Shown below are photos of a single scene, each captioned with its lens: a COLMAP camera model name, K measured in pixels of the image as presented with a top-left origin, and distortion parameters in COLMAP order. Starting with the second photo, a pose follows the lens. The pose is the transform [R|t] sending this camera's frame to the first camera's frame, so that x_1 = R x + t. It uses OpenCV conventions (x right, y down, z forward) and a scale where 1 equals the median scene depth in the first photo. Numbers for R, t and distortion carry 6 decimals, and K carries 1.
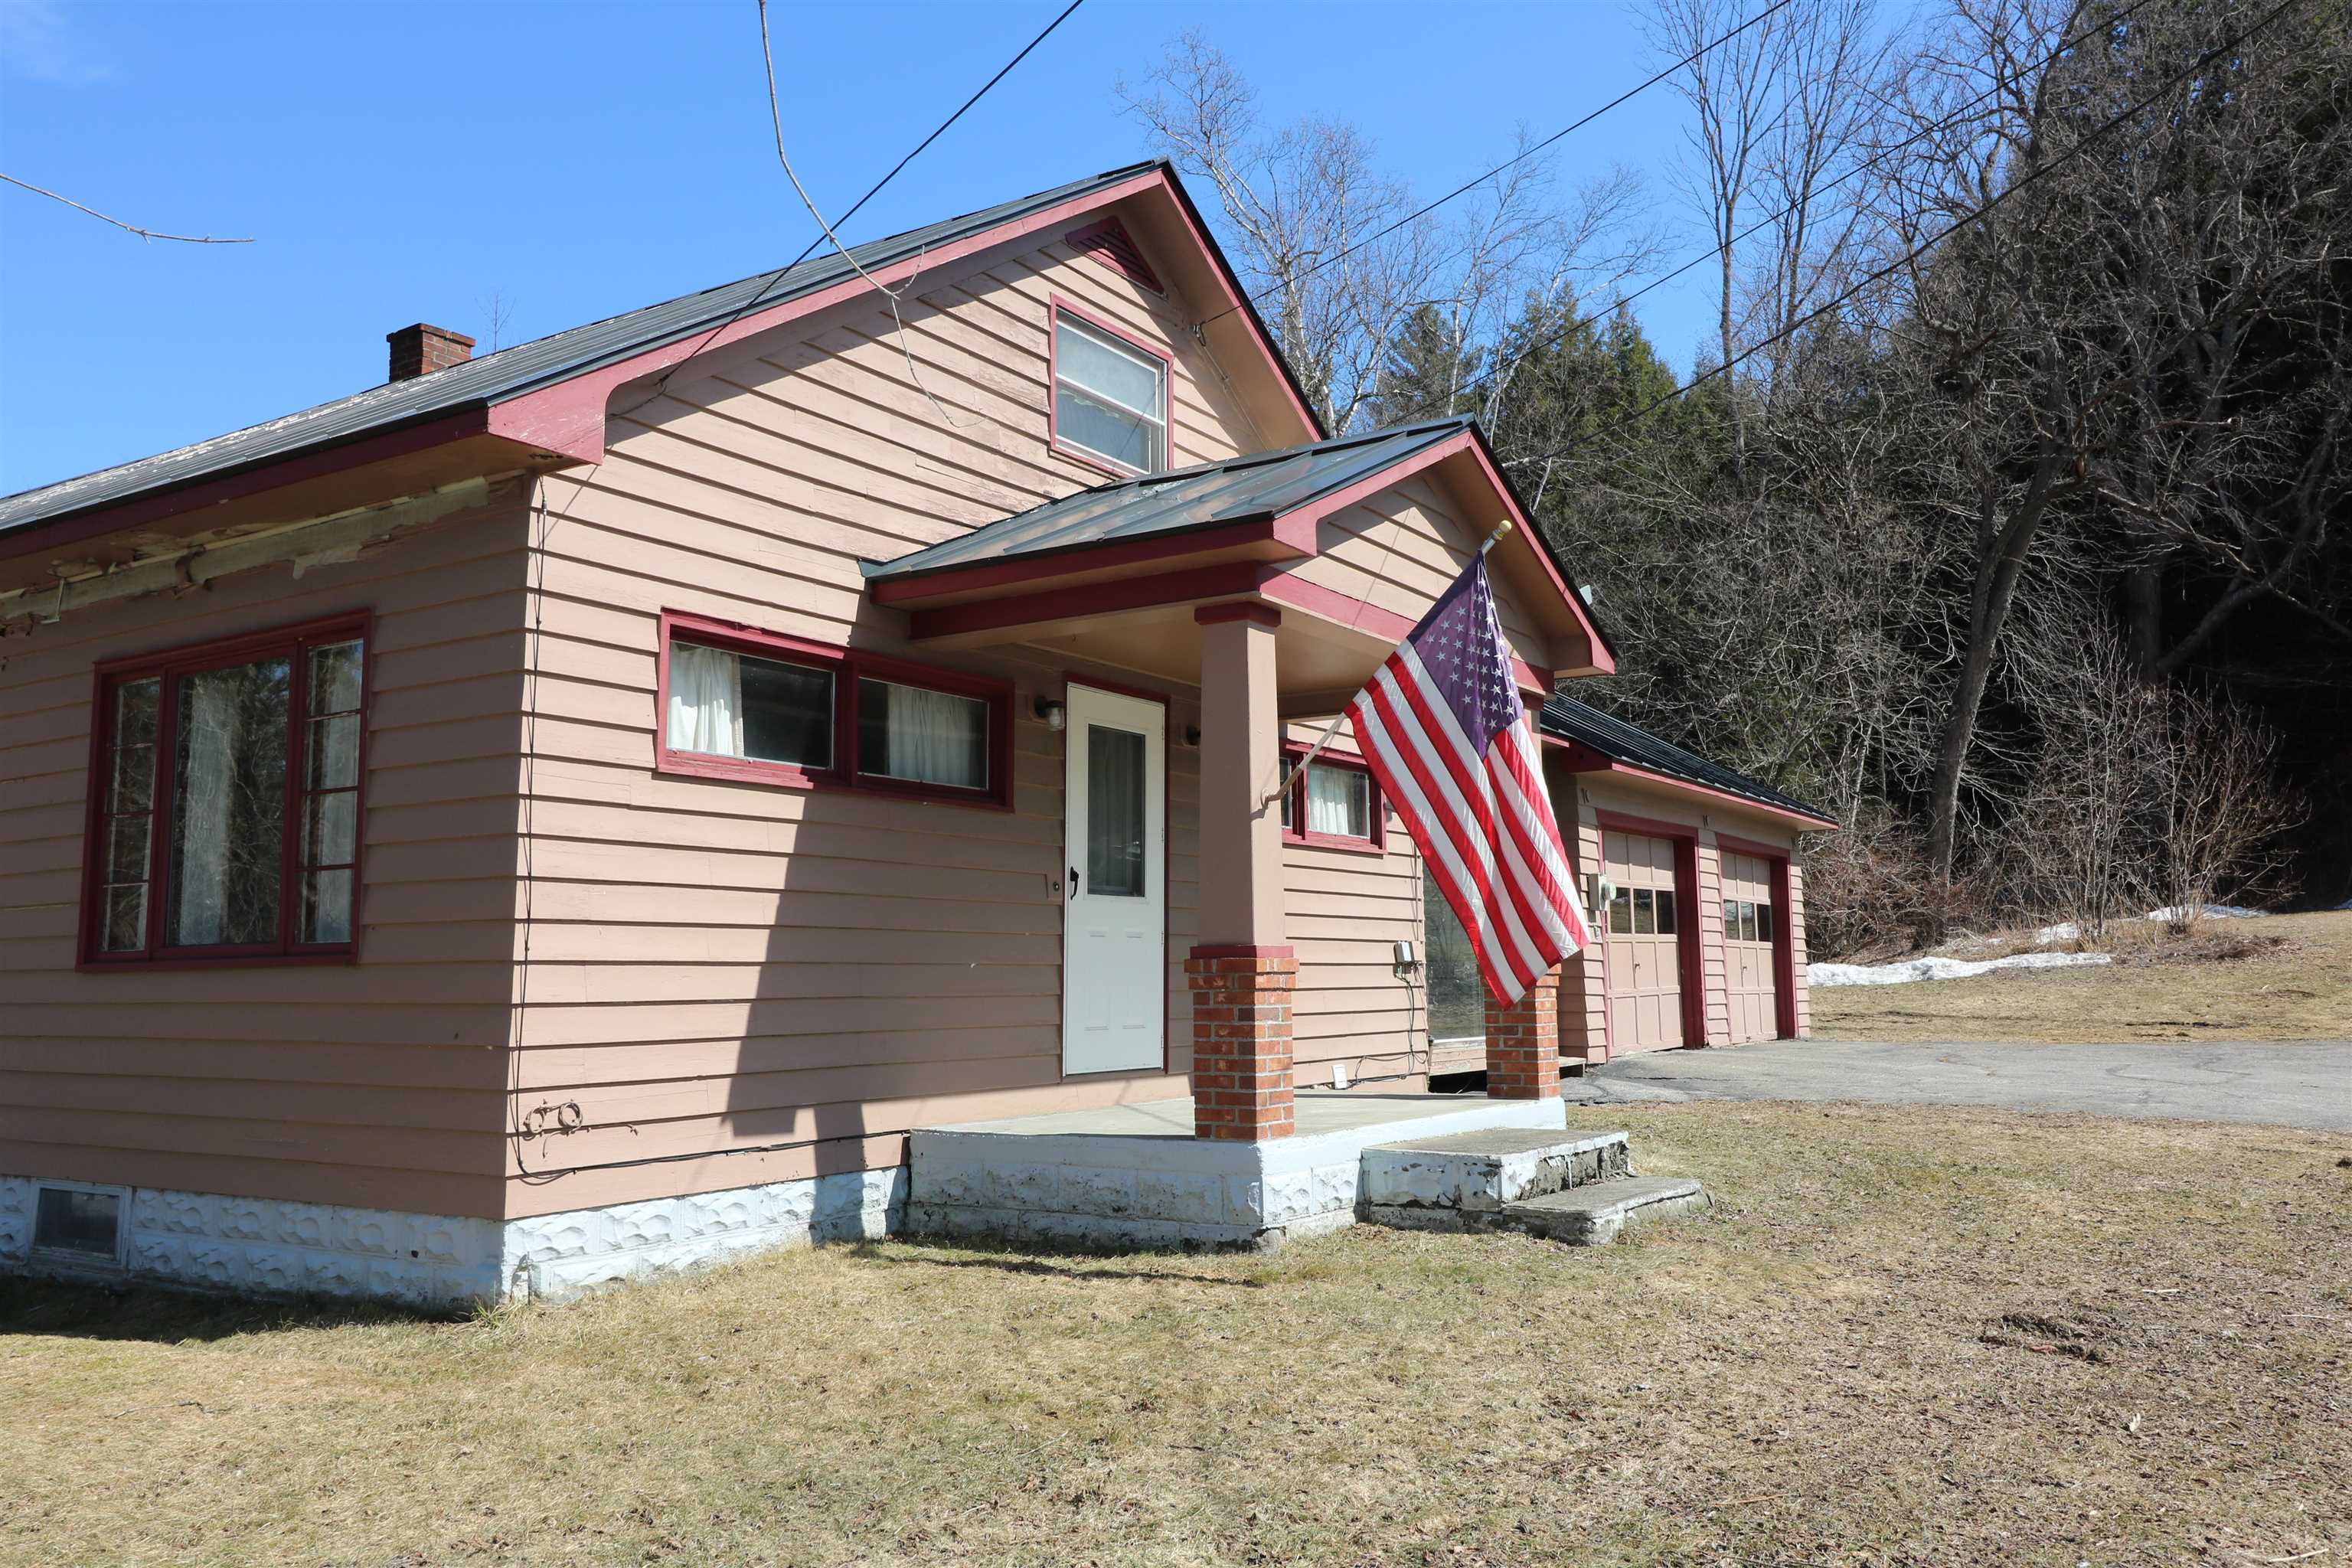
lens RADIAL K [[1900.0, 0, 1171.3], [0, 1900.0, 772.6], [0, 0, 1]] dist [0.025698, -0.025289]
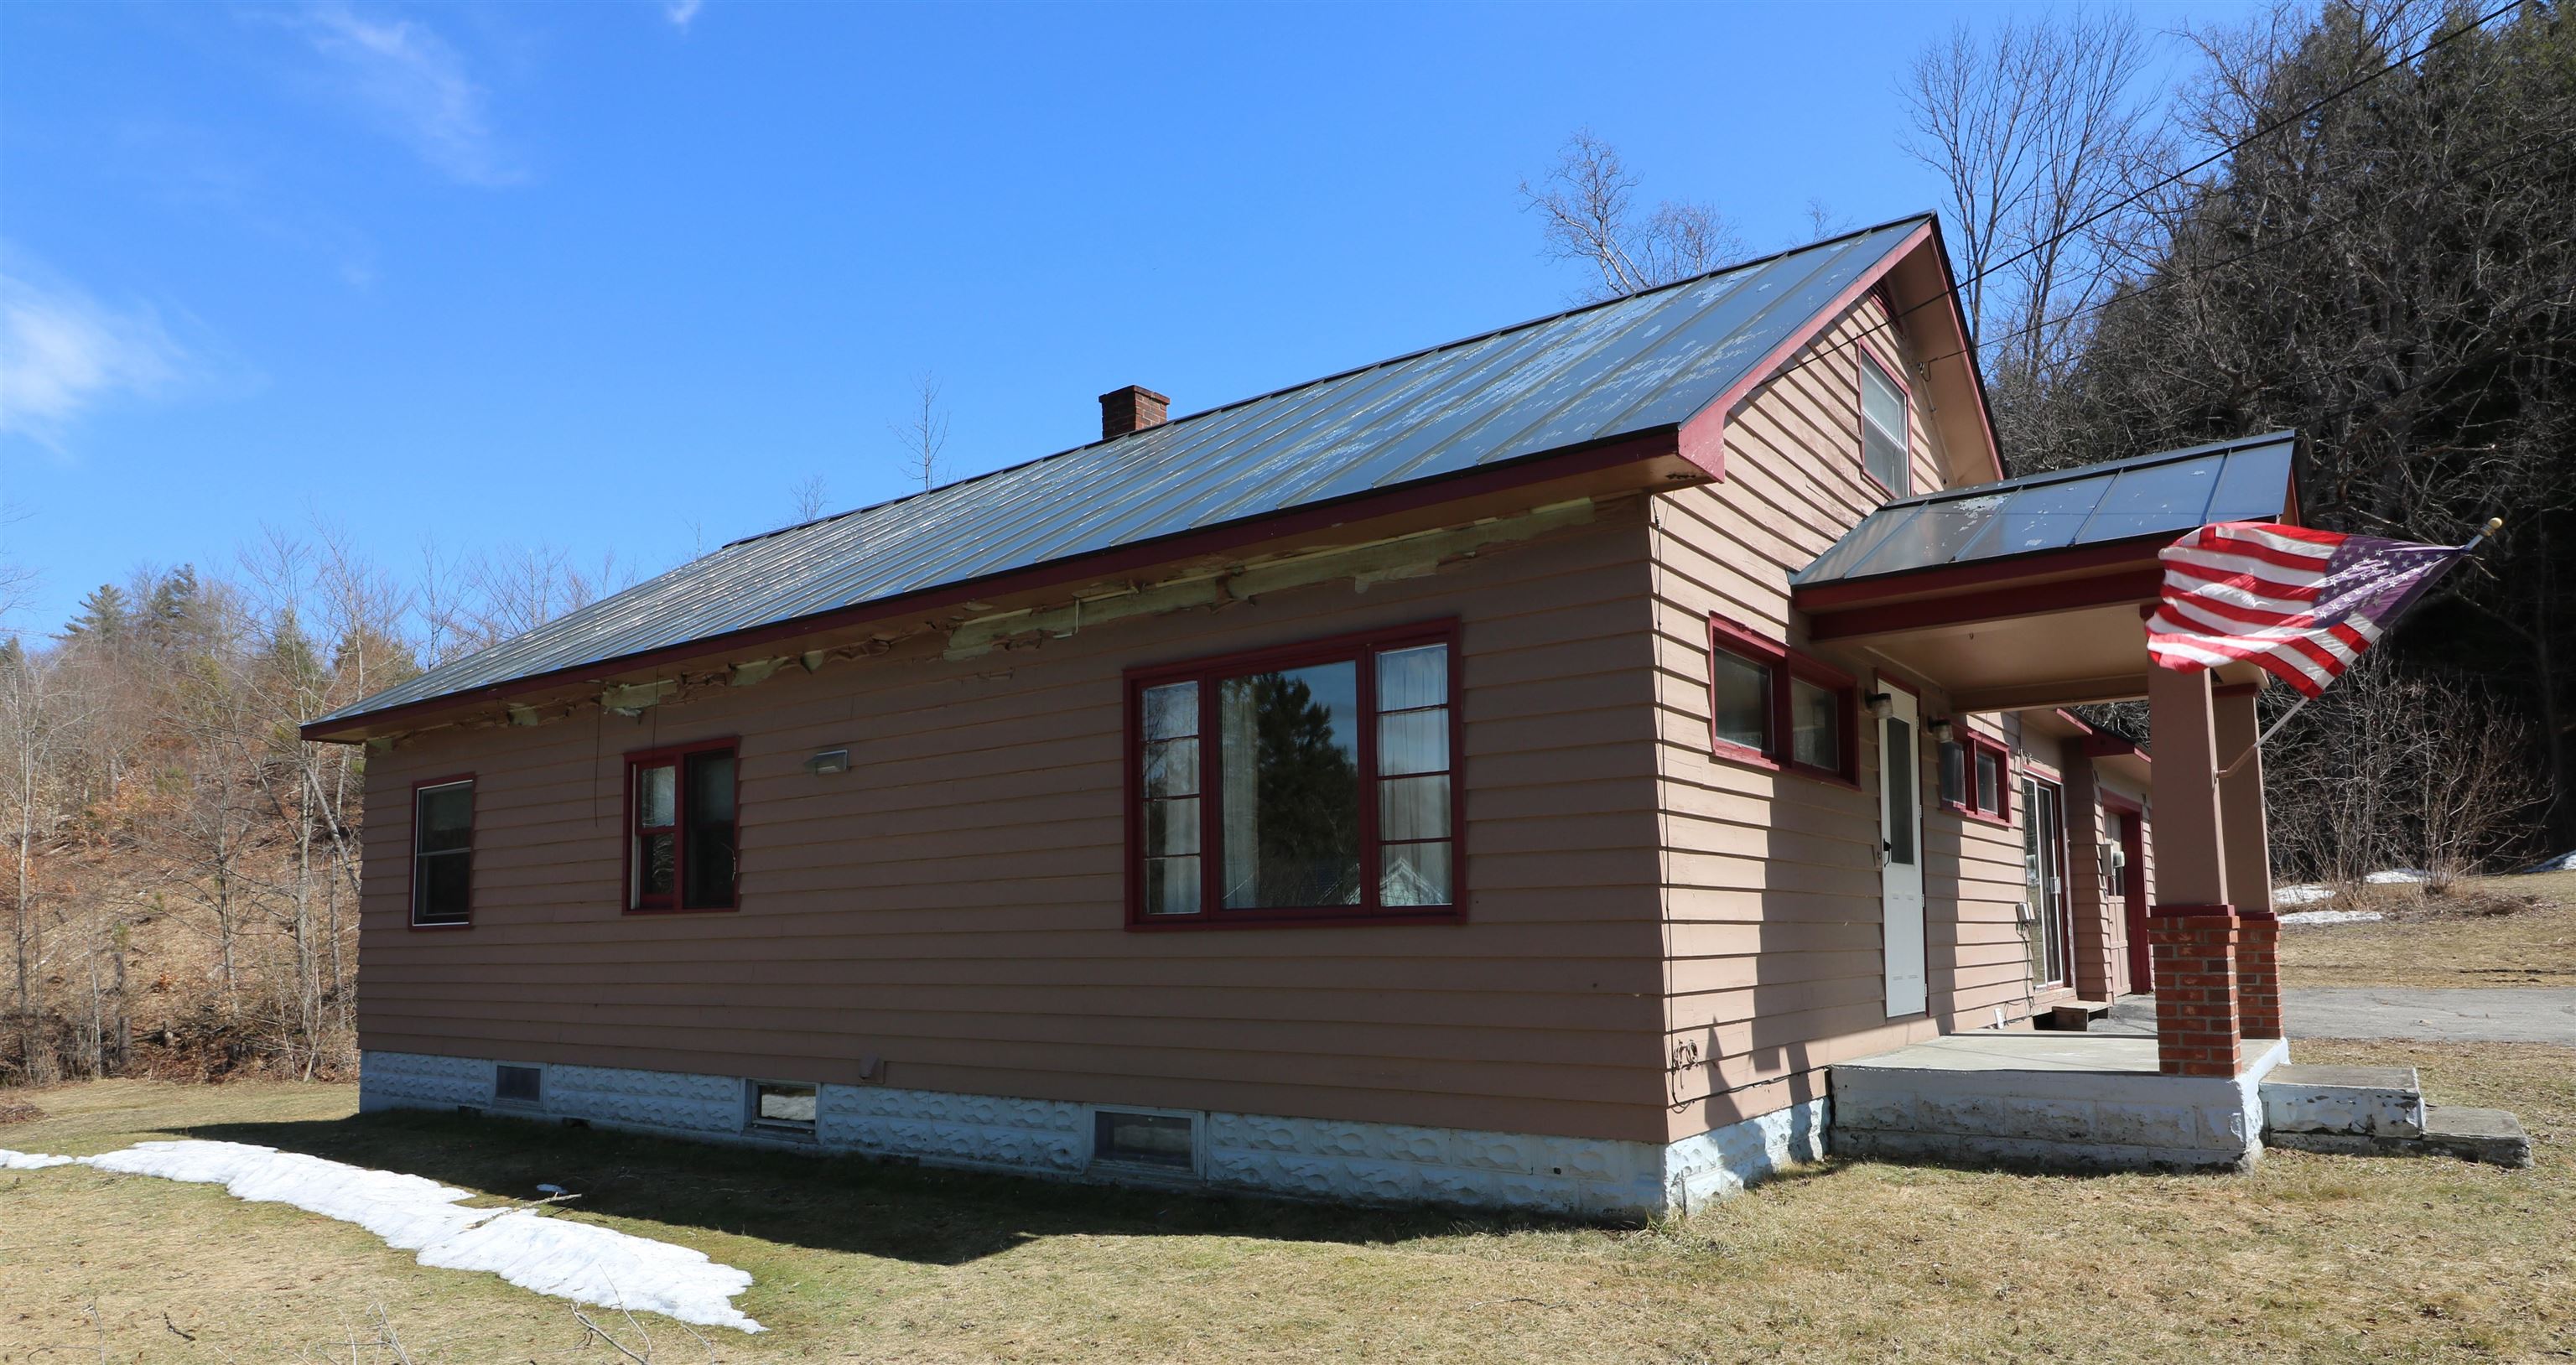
lens RADIAL K [[1568.8, 0, 1296.9], [0, 1568.8, 846.8], [0, 0, 1]] dist [0.001155, -0.002457]
pose [[0.998161, -0.007060, -0.060214, -0.429378], [0.010084, 0.998694, 0.050080, 0.004267], [0.059782, -0.050595, 0.996928, 0.039068]]
